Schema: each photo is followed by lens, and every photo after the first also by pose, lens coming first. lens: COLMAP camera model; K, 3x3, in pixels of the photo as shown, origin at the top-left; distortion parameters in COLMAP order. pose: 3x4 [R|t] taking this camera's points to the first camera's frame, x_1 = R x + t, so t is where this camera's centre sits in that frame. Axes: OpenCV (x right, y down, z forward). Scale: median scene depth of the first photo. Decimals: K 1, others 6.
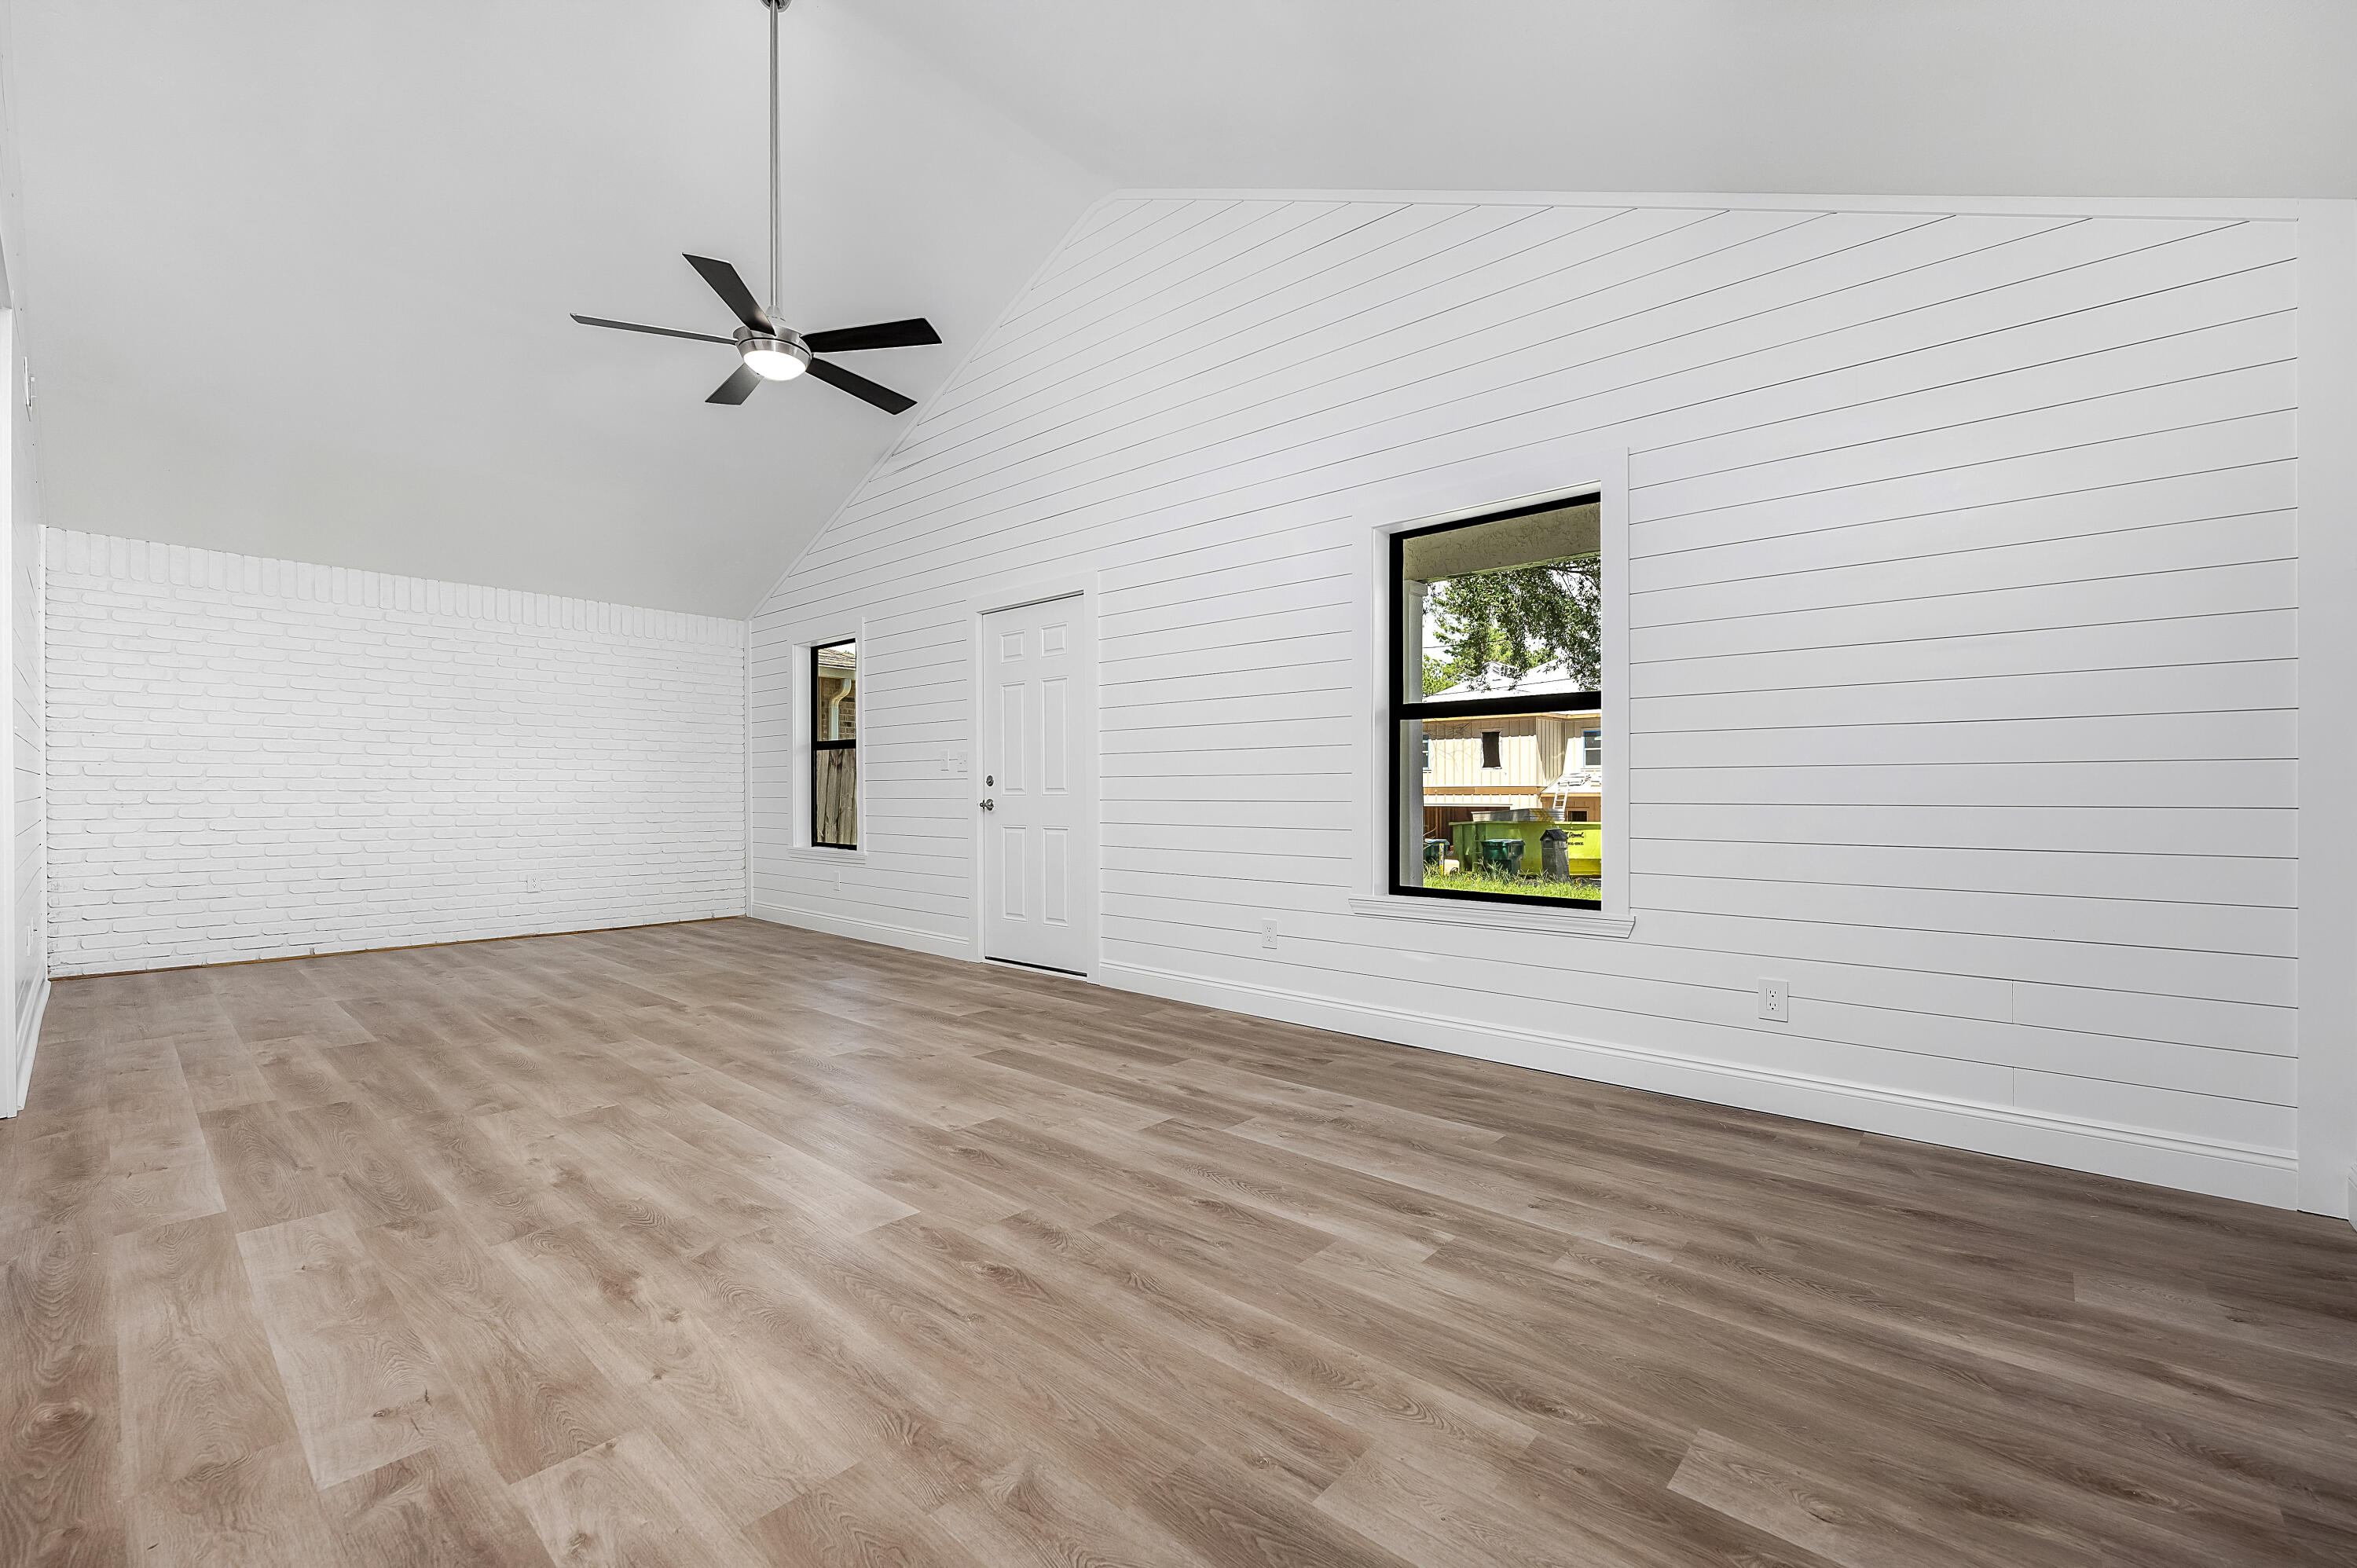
lens RADIAL K [[969.6, 0, 1185.6], [0, 969.6, 789.7], [0, 0, 1]] dist [-0.001745, 0.000221]
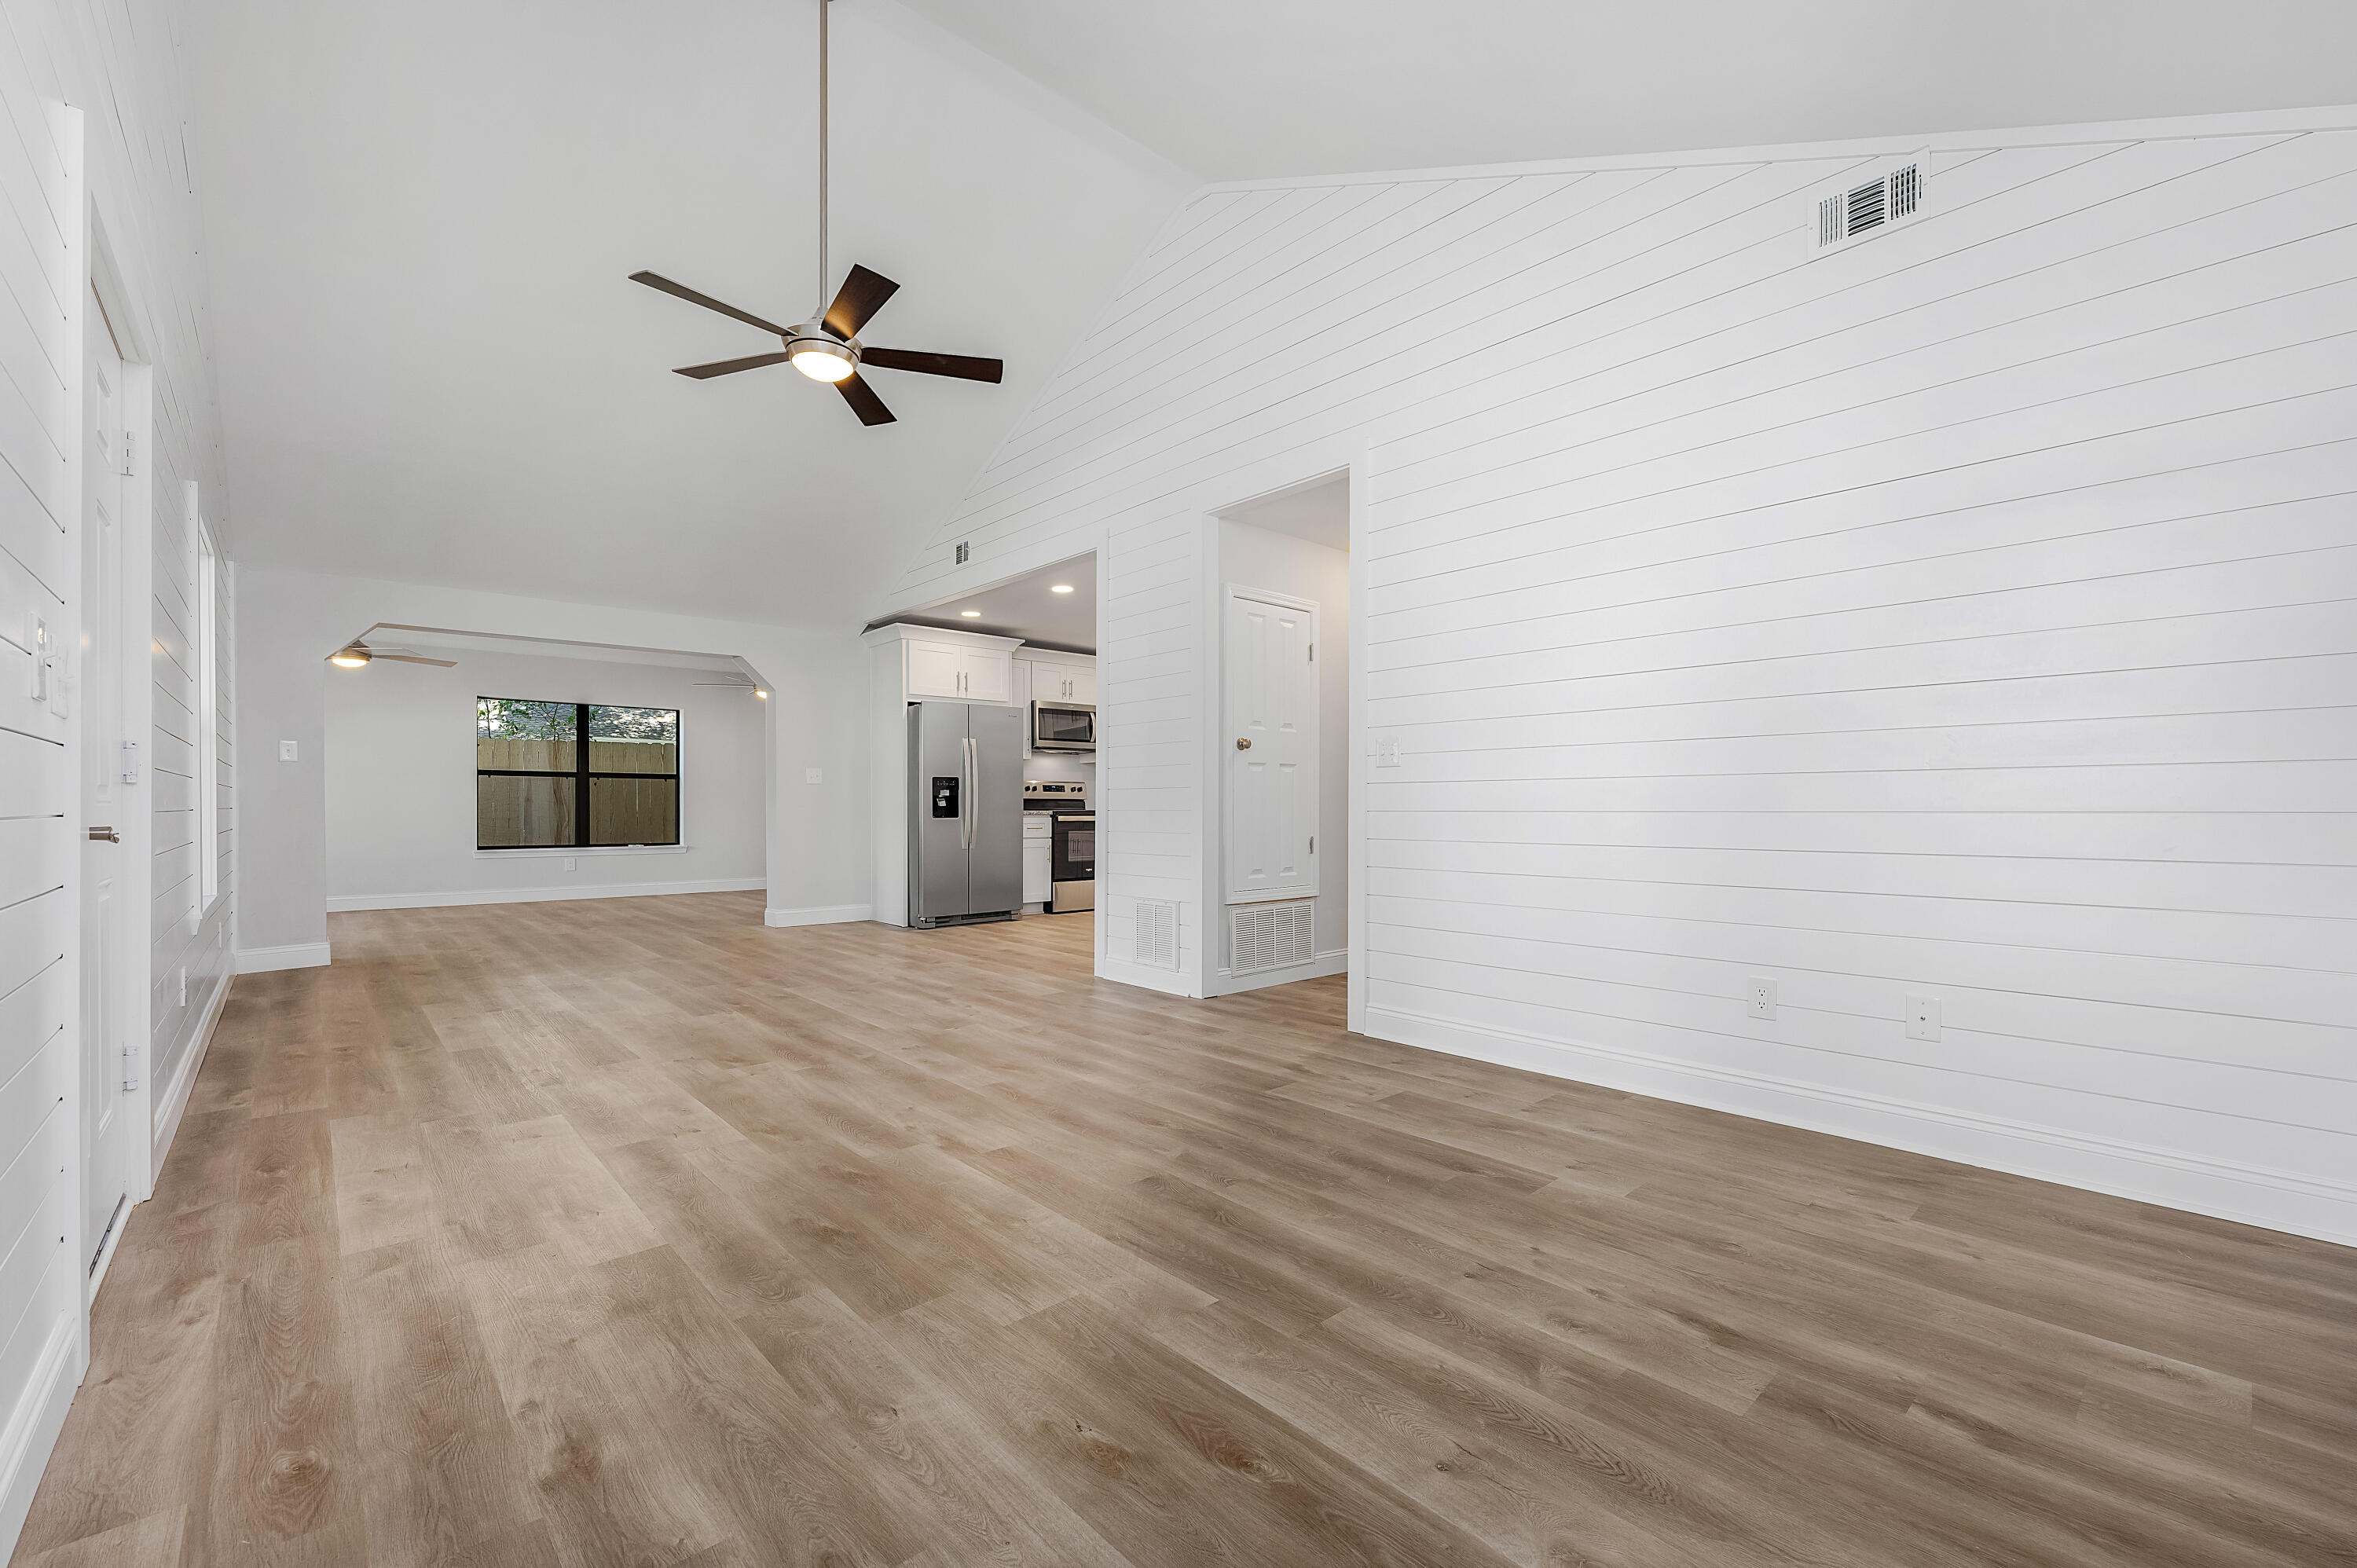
lens RADIAL K [[977.3, 0, 1184.2], [0, 977.3, 802.6], [0, 0, 1]] dist [0.000922, 0.000051]
pose [[-0.994227, -0.000674, 0.107296, -1.228033], [-0.001607, 0.999962, -0.008609, 0.018465], [-0.107286, -0.008732, -0.994190, 2.693638]]
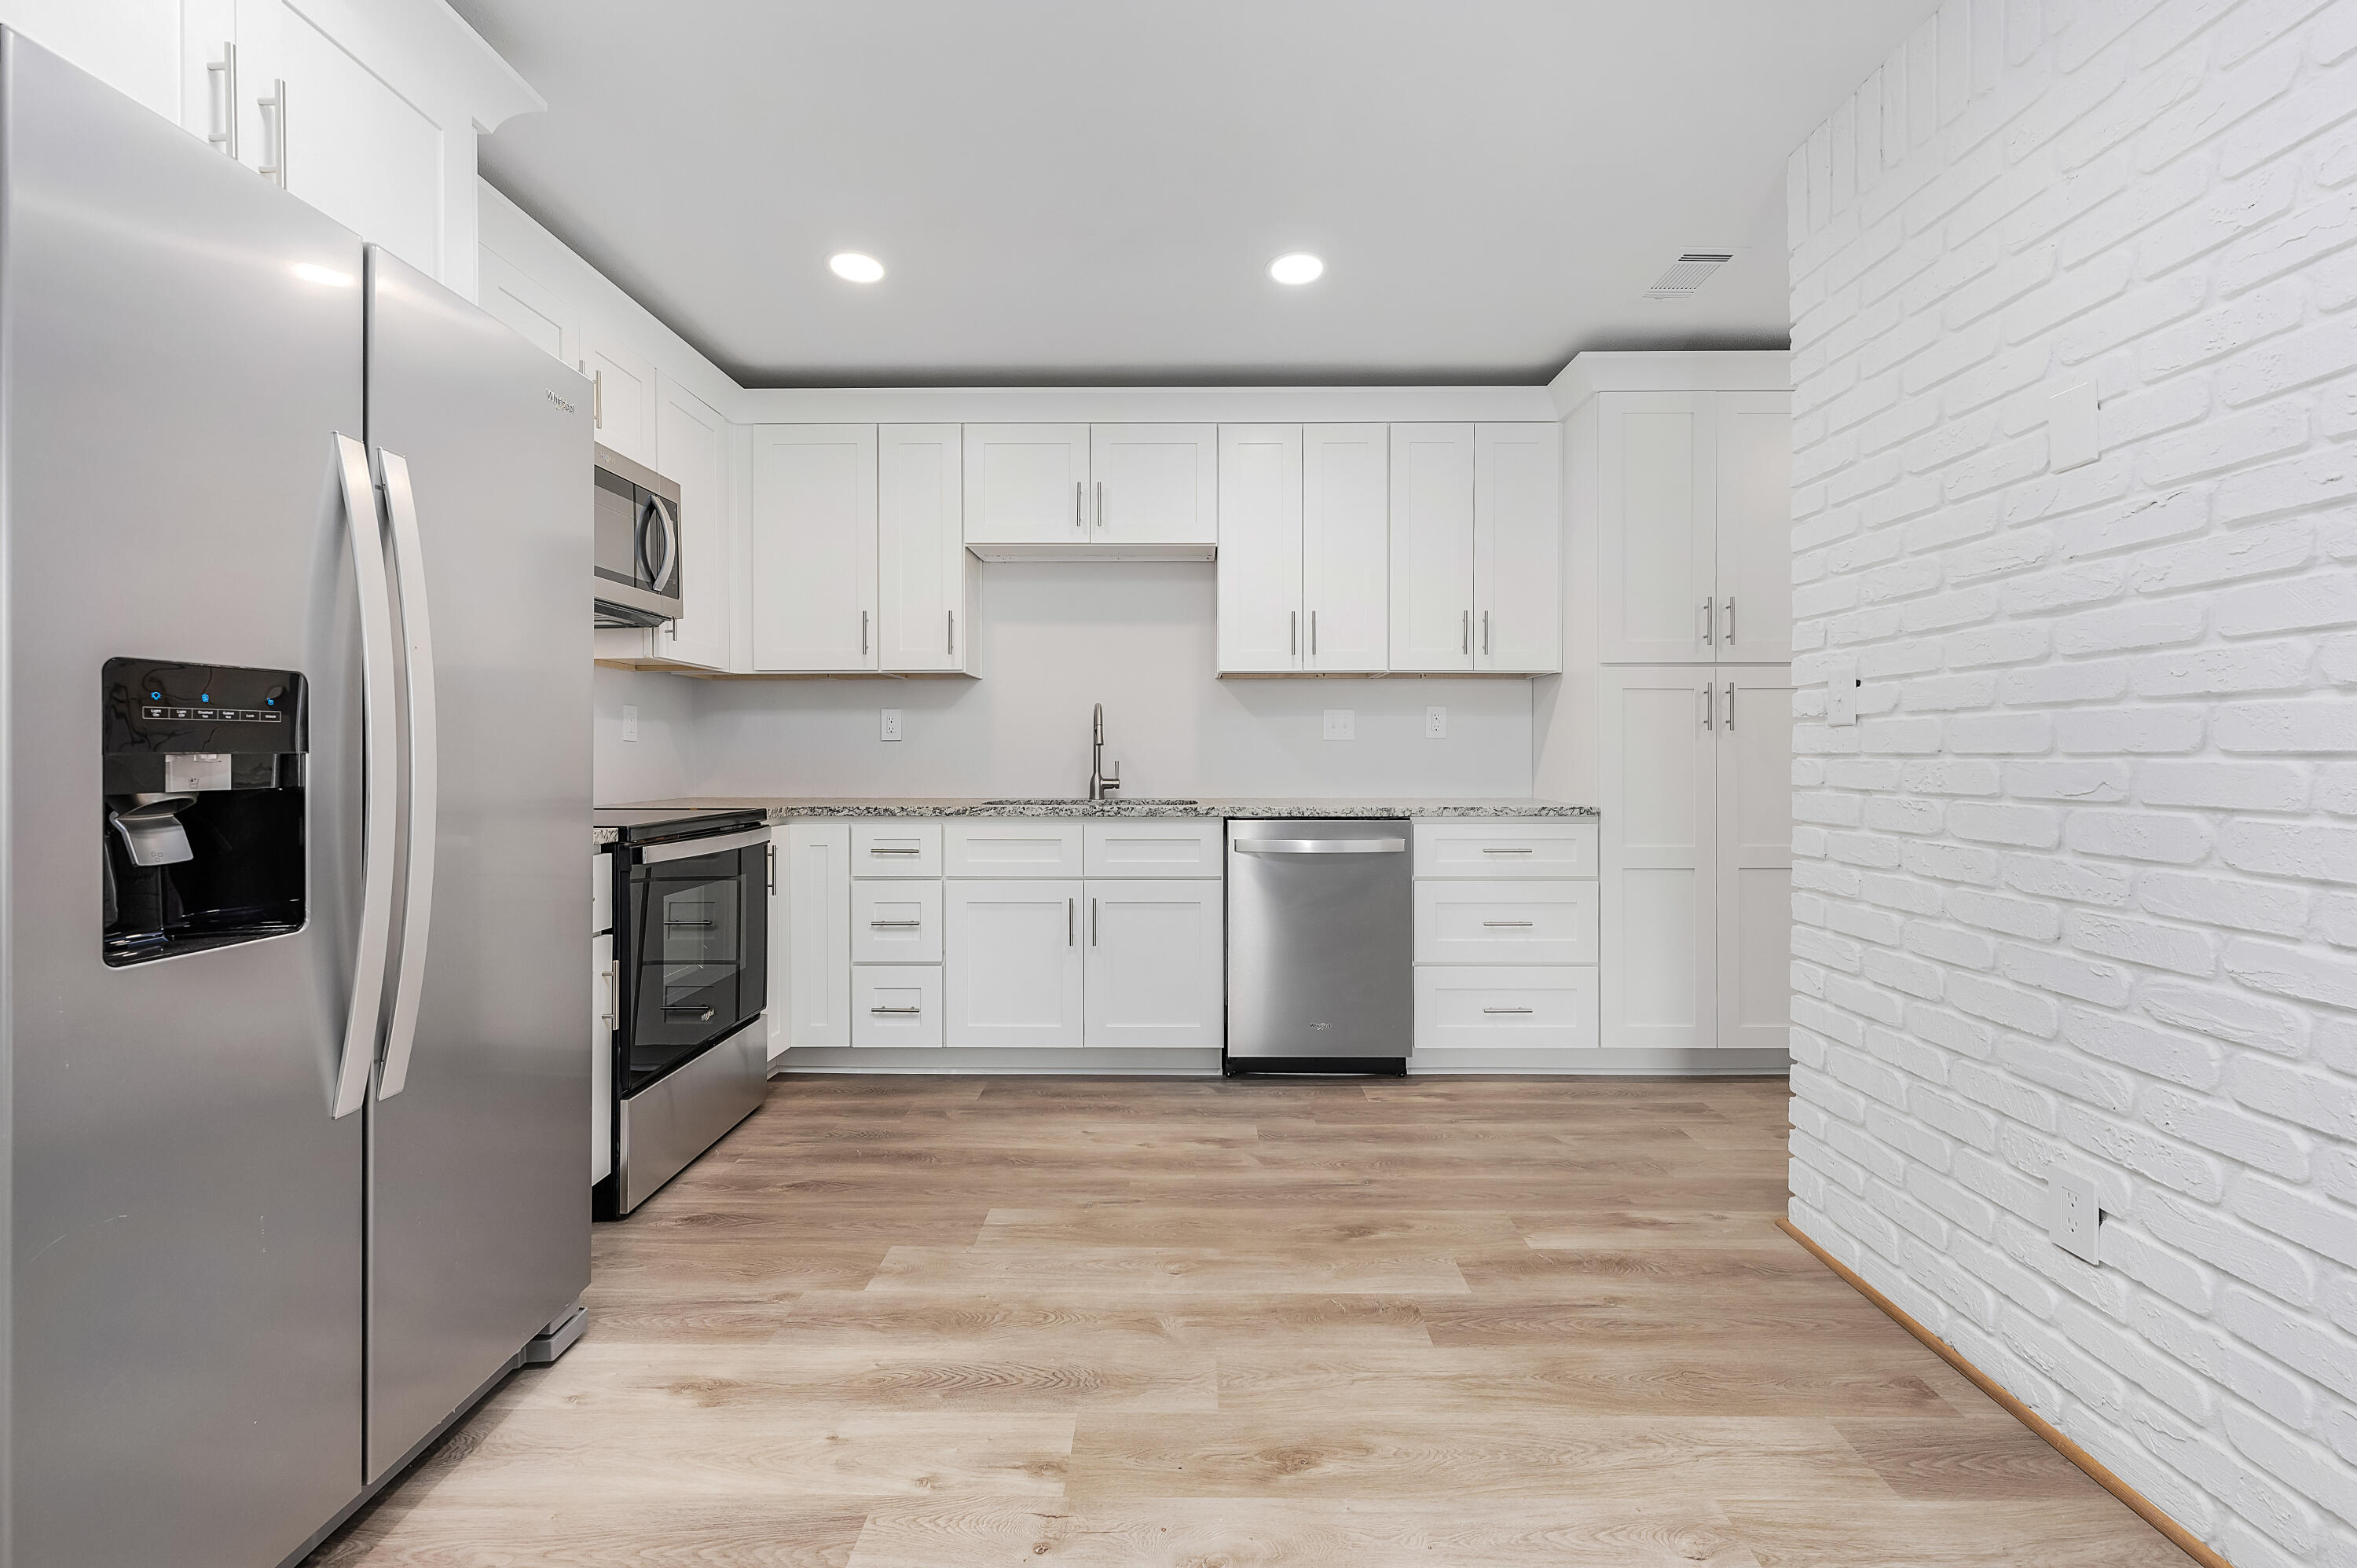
lens RADIAL K [[988.4, 0, 1190.3], [0, 988.4, 751.3], [0, 0, 1]] dist [-0.000326, 0.000162]
pose [[-0.749778, -0.001152, -0.661688, -0.259566], [0.004419, 0.999967, -0.006748, -0.038586], [0.661675, -0.007983, -0.749749, 0.513835]]
